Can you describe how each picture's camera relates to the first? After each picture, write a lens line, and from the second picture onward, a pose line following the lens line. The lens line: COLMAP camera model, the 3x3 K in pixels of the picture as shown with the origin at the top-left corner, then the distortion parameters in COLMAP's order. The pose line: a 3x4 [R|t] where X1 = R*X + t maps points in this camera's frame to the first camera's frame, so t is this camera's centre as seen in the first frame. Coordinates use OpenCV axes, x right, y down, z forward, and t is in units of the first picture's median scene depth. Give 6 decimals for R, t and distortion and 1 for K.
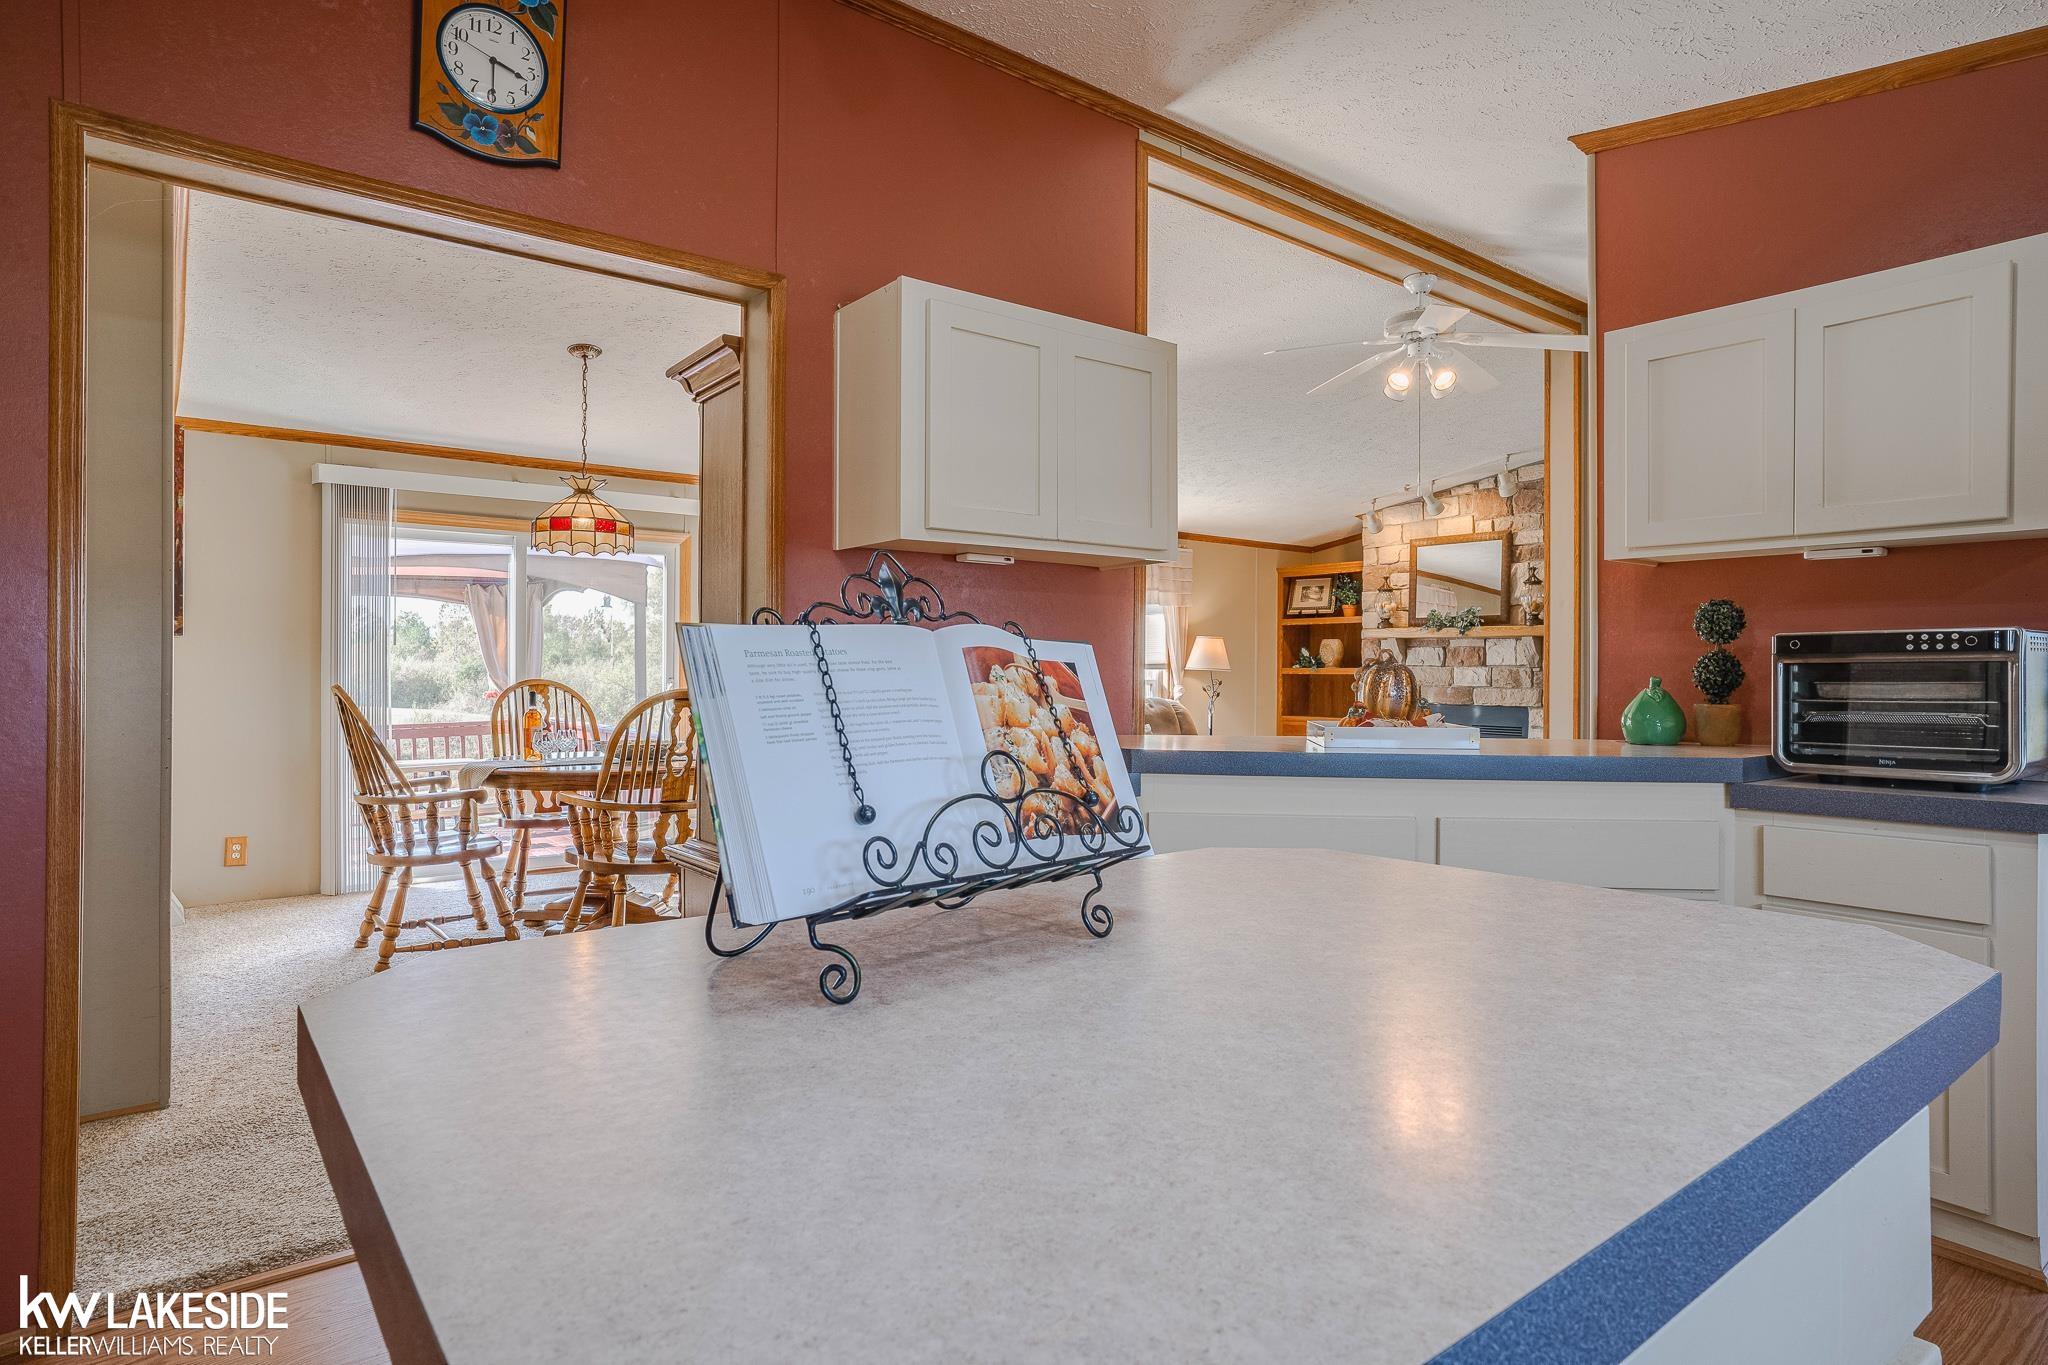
lens RADIAL K [[1110.5, 0, 1024.0], [0, 1110.5, 682.5], [0, 0, 1]] dist [-0.050325, 0.037363]
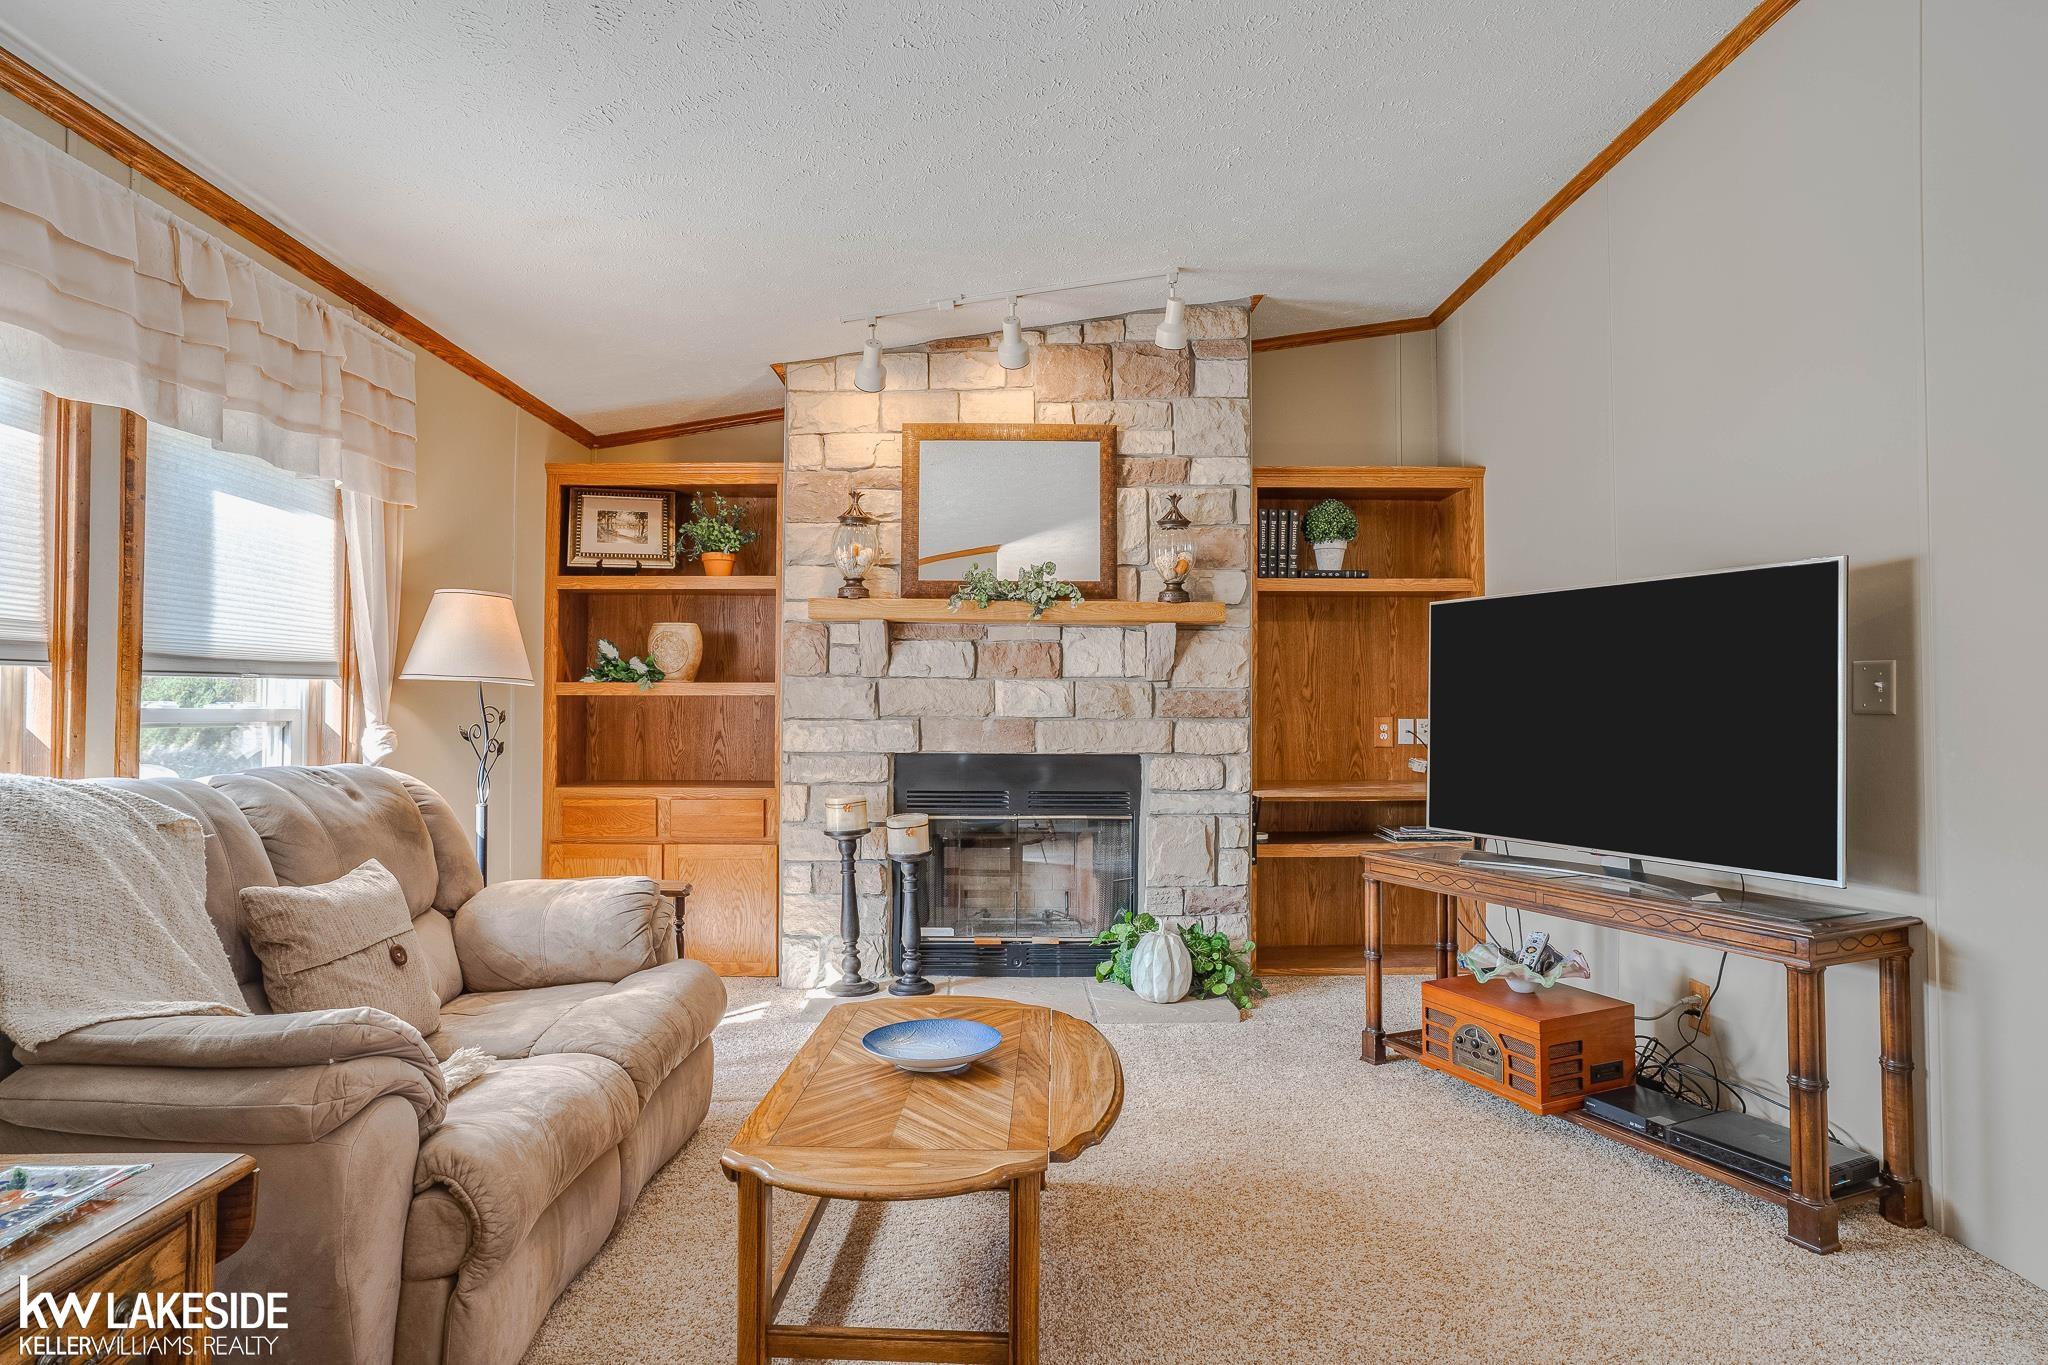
lens RADIAL K [[1110.5, 0, 1024.0], [0, 1110.5, 682.5], [0, 0, 1]] dist [-0.050325, 0.037363]
pose [[0.608662, 0.011039, 0.793353, -0.011653], [0.009250, 0.999737, -0.021007, -0.001781], [-0.793376, 0.020124, 0.608399, 0.648669]]
